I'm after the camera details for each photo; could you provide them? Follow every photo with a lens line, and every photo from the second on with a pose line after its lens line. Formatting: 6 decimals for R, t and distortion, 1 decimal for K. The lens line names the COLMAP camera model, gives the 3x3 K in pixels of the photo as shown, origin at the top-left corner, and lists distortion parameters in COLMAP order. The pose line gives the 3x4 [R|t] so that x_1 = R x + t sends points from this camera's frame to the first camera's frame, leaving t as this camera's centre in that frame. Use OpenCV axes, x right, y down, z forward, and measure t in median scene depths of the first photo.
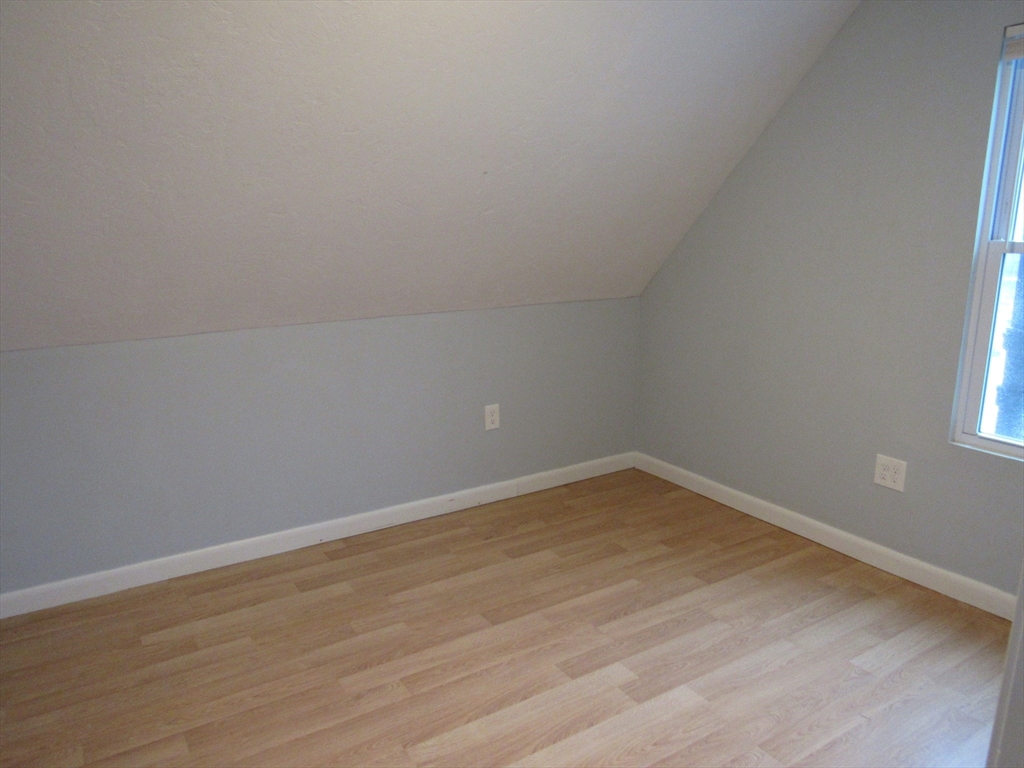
lens RADIAL K [[727.1, 0, 508.8], [0, 727.1, 384.7], [0, 0, 1]] dist [-0.018264, -0.004794]
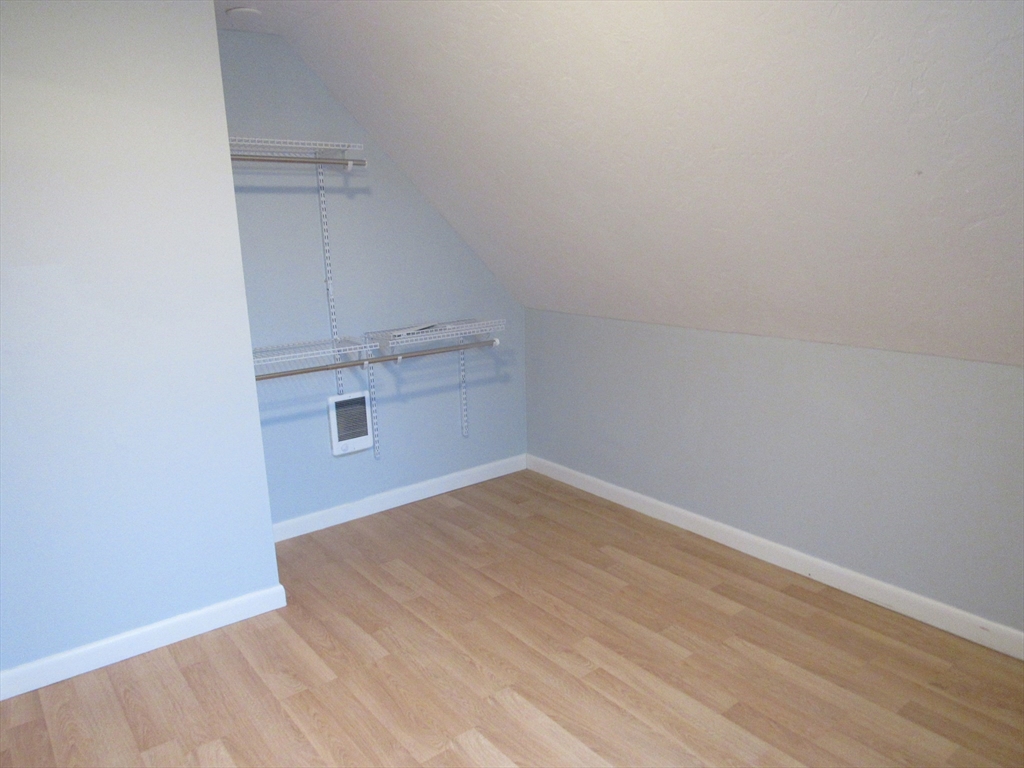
lens RADIAL K [[727.1, 0, 510.7], [0, 727.1, 382.4], [0, 0, 1]] dist [-0.018264, -0.004794]
pose [[0.128946, 0.222373, -0.966397, 0.625388], [-0.212601, 0.958072, 0.192091, -0.138850], [0.968594, 0.180687, 0.170816, 0.503611]]
